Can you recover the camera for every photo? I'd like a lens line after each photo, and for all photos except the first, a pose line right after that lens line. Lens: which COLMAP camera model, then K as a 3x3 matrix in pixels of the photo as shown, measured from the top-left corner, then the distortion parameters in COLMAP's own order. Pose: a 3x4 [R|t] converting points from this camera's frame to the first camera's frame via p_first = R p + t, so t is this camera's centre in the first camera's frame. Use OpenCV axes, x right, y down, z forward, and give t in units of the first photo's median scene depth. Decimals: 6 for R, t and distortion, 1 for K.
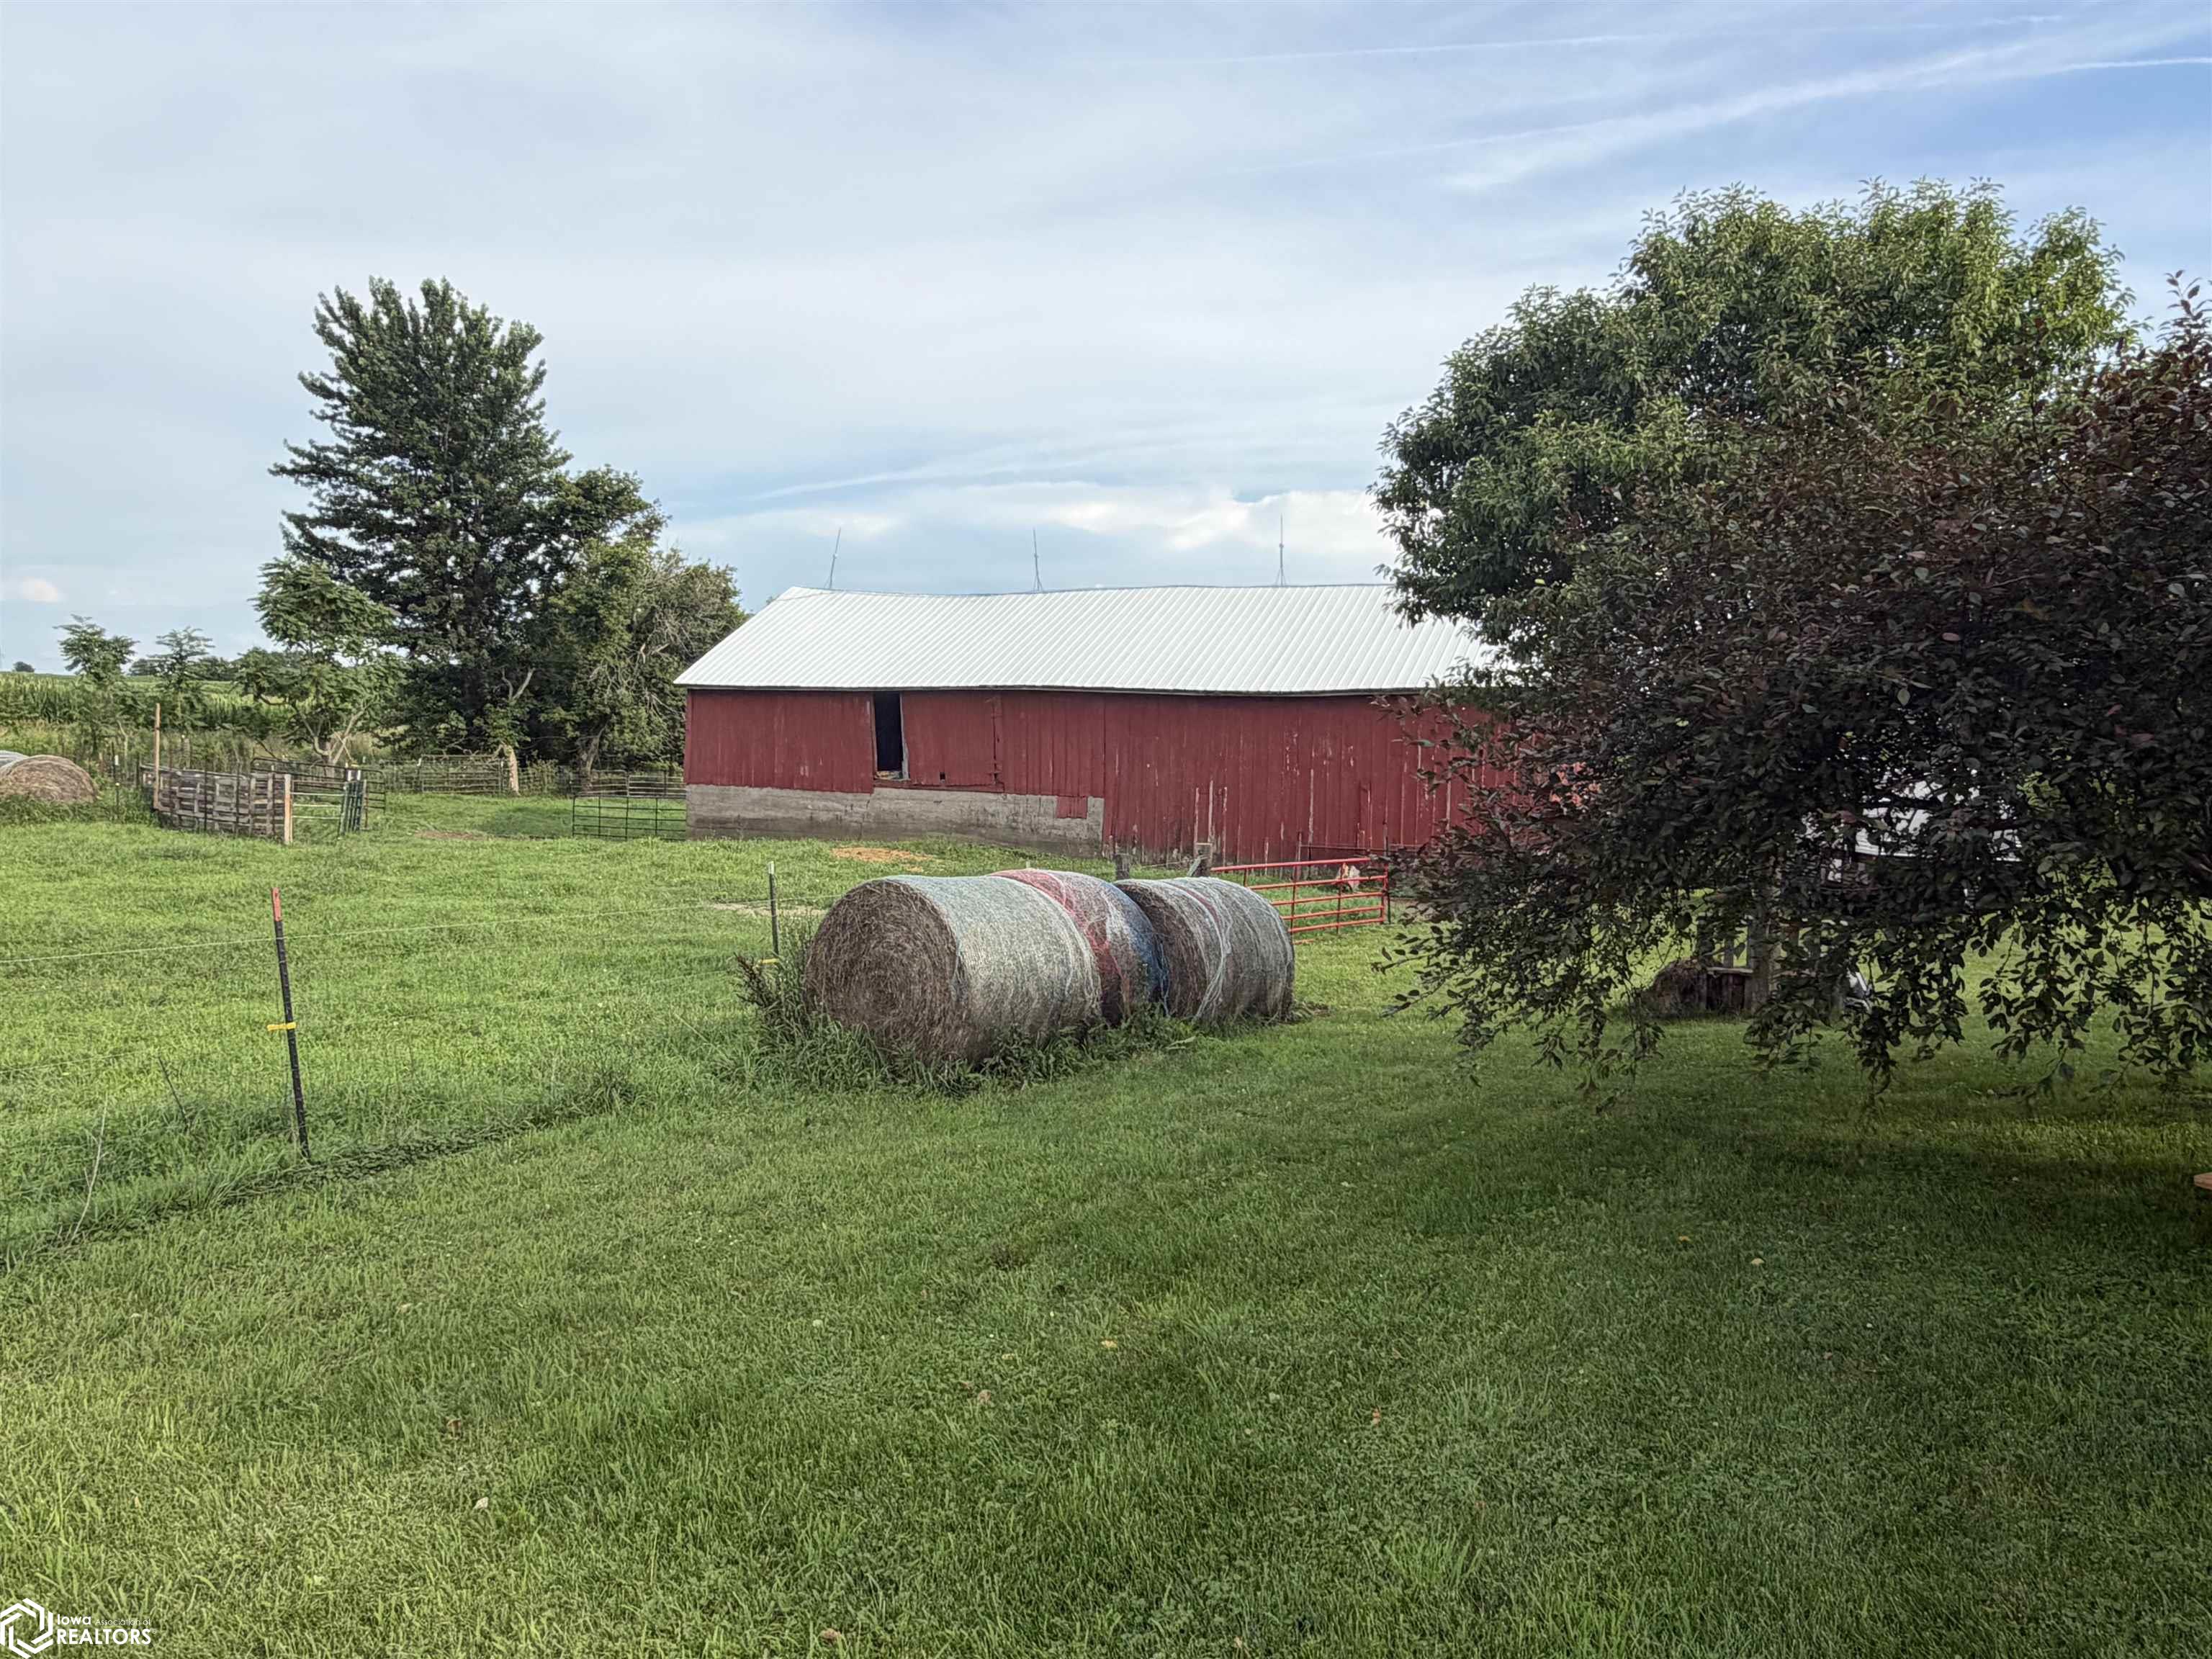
lens RADIAL K [[1534.4, 0, 1106.0], [0, 1534.4, 829.5], [0, 0, 1]] dist [0.004038, -0.001214]
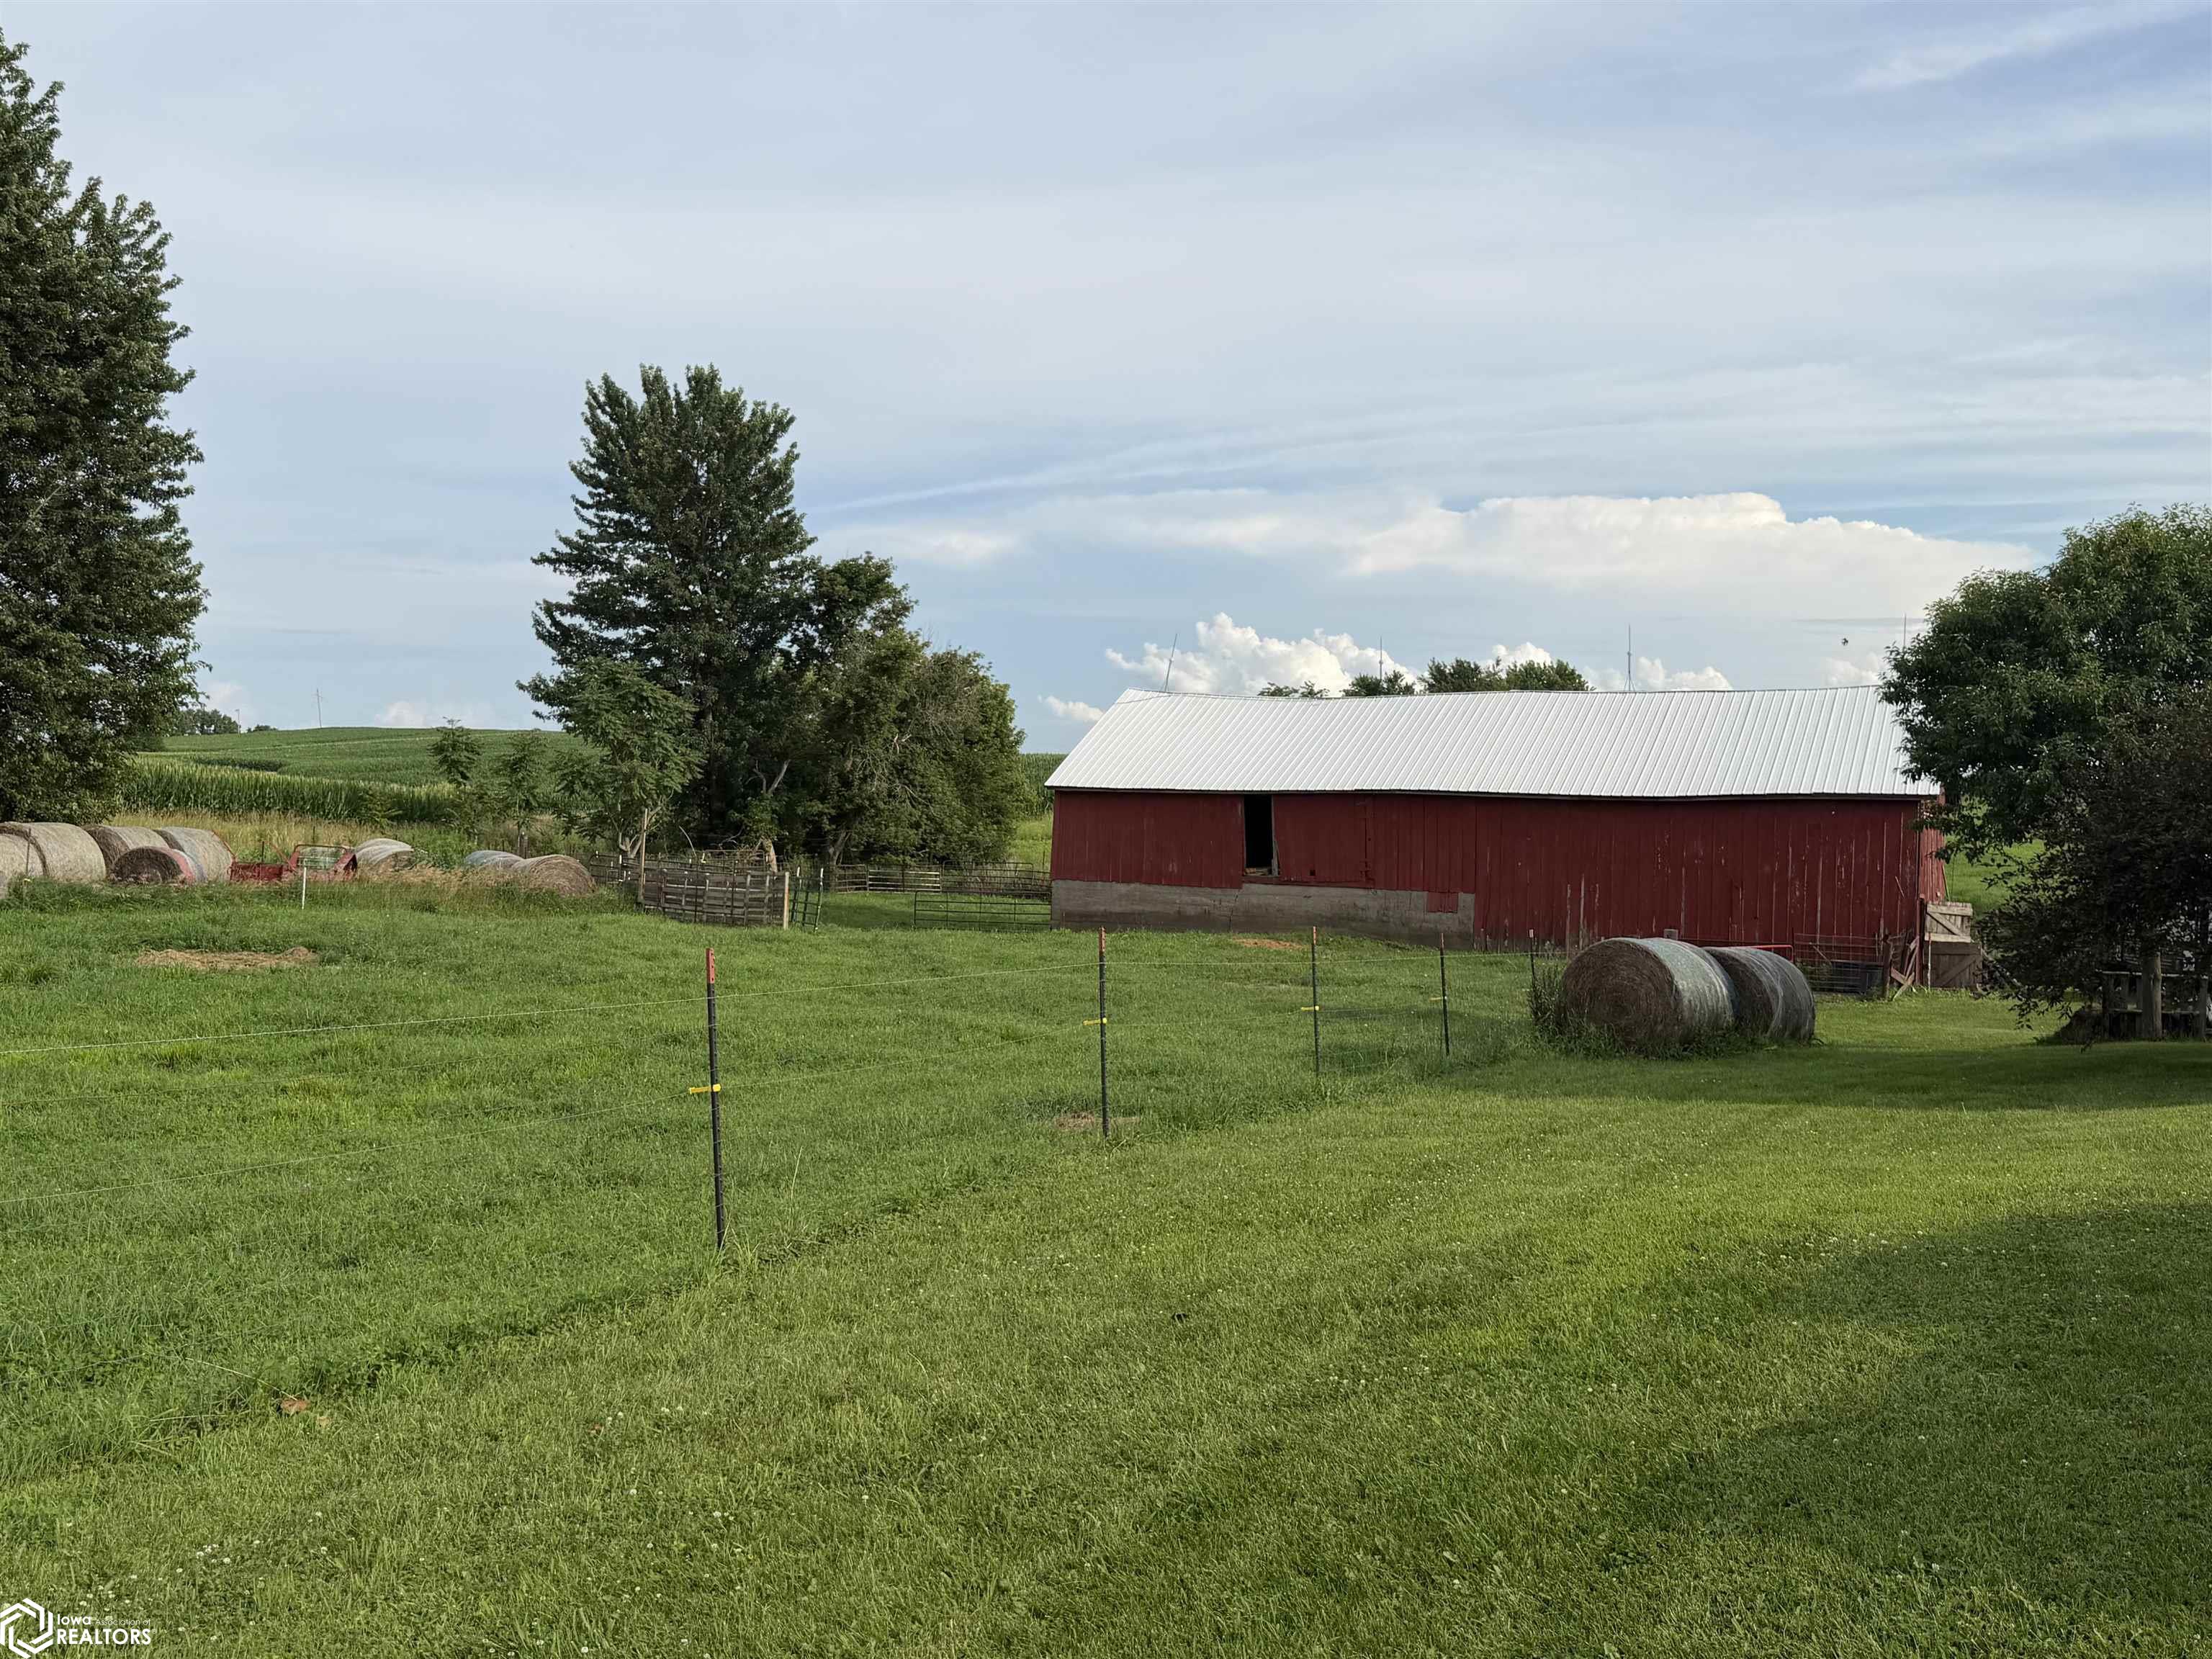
lens RADIAL K [[1980.7, 0, 1106.0], [0, 1980.7, 829.5], [0, 0, 1]] dist [0.200608, -0.447828]
pose [[0.999200, -0.000146, -0.040001, -0.159269], [-0.002000, 0.998561, -0.053590, 0.007839], [0.039951, 0.053627, 0.997762, -0.319266]]
